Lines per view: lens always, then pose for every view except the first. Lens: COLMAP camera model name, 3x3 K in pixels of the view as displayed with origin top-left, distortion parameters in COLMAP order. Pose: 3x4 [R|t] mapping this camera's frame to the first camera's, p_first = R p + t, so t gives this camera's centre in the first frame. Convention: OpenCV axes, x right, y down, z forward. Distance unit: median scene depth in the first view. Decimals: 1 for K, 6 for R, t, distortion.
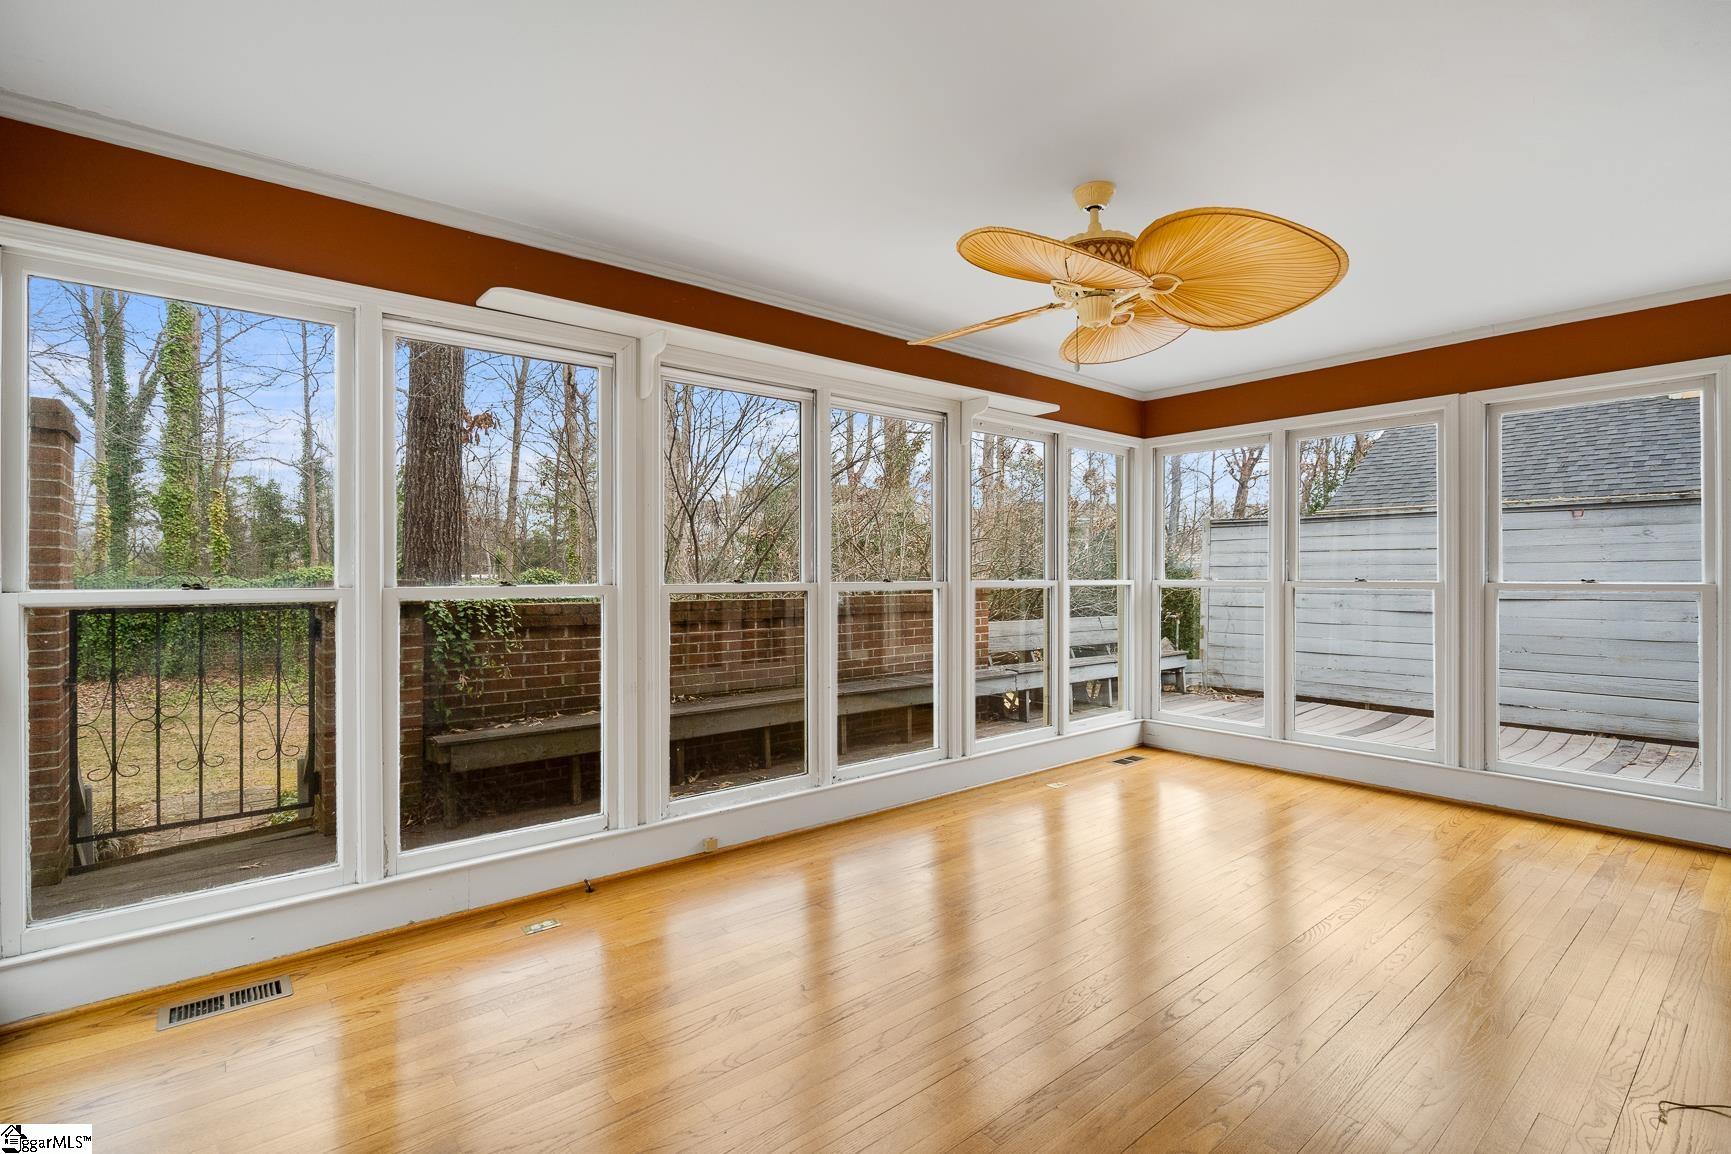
lens RADIAL K [[790.1, 0, 856.1], [0, 790.1, 576.3], [0, 0, 1]] dist [-0.005761, 0.000476]
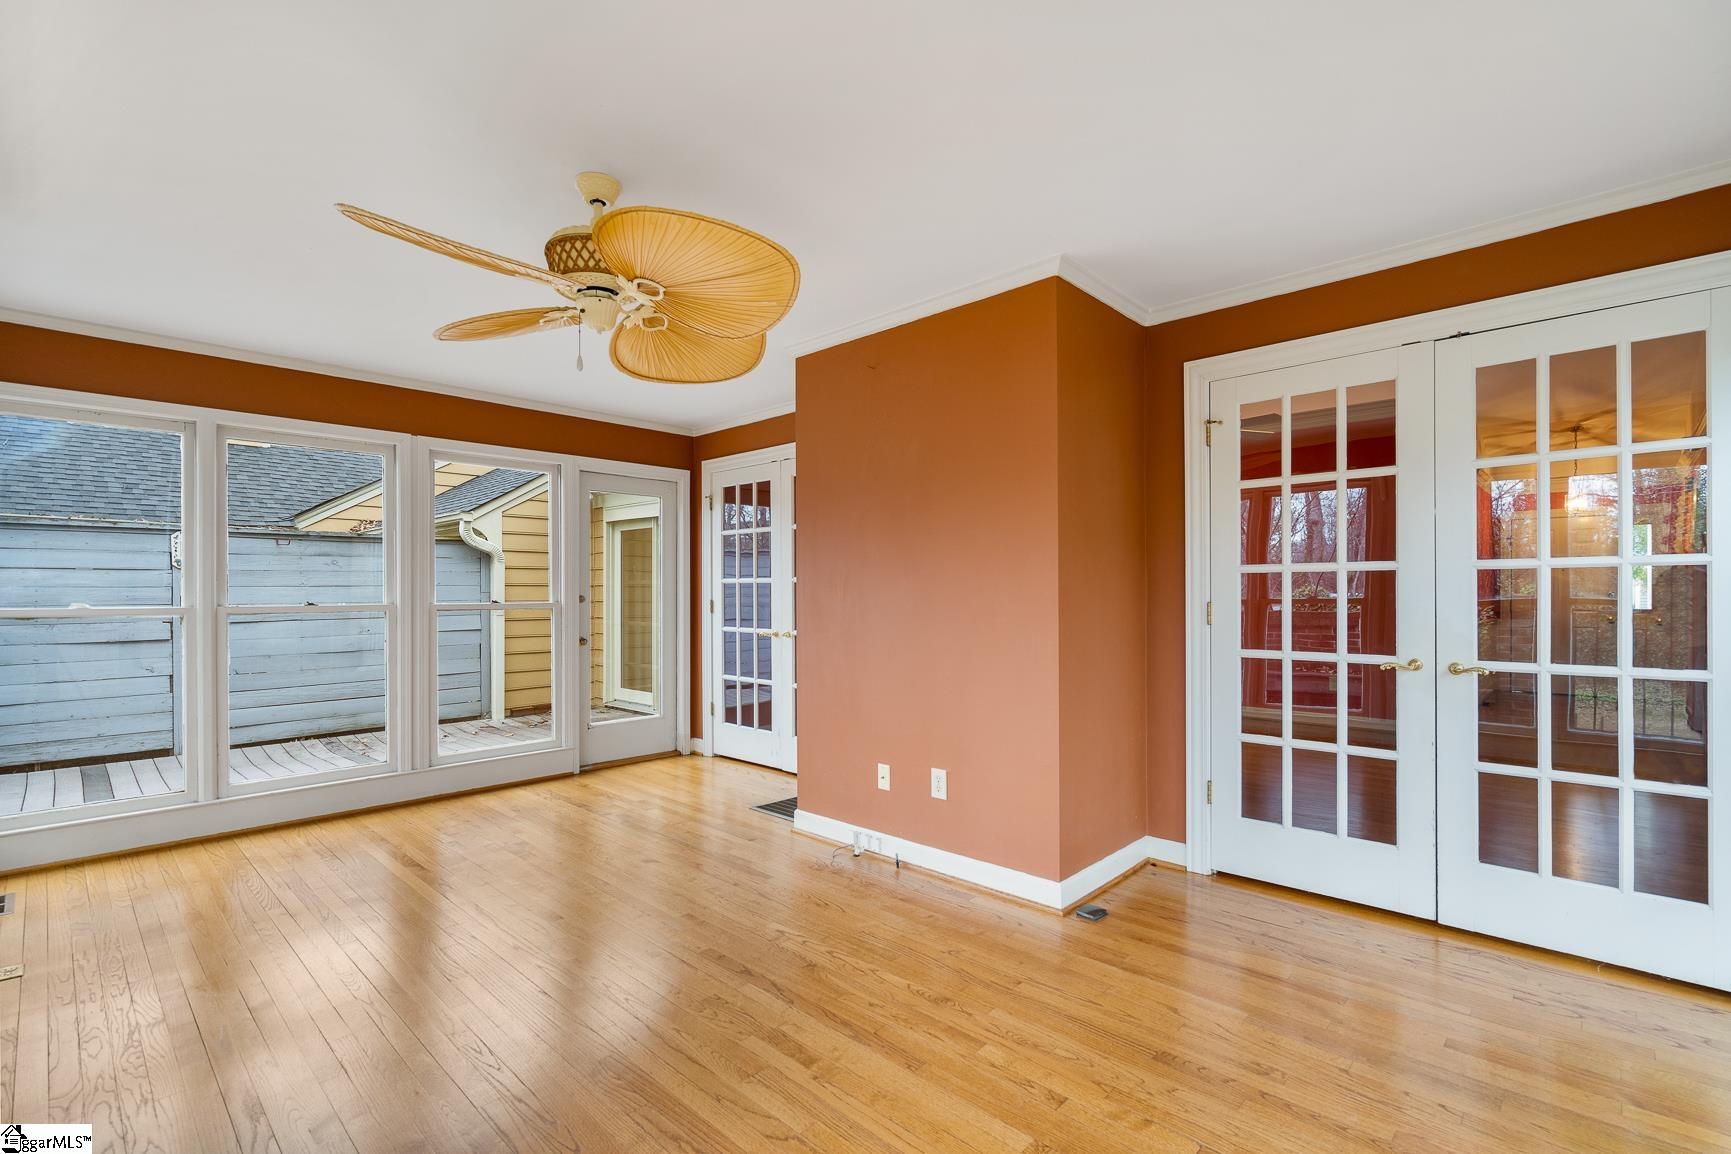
lens RADIAL K [[790.1, 0, 857.8], [0, 790.1, 588.1], [0, 0, 1]] dist [-0.005761, 0.000476]
pose [[-0.112744, 0.008381, 0.993589, -0.285780], [0.009527, 0.999928, -0.007353, 0.000161], [-0.993578, 0.008637, -0.112815, 0.345251]]
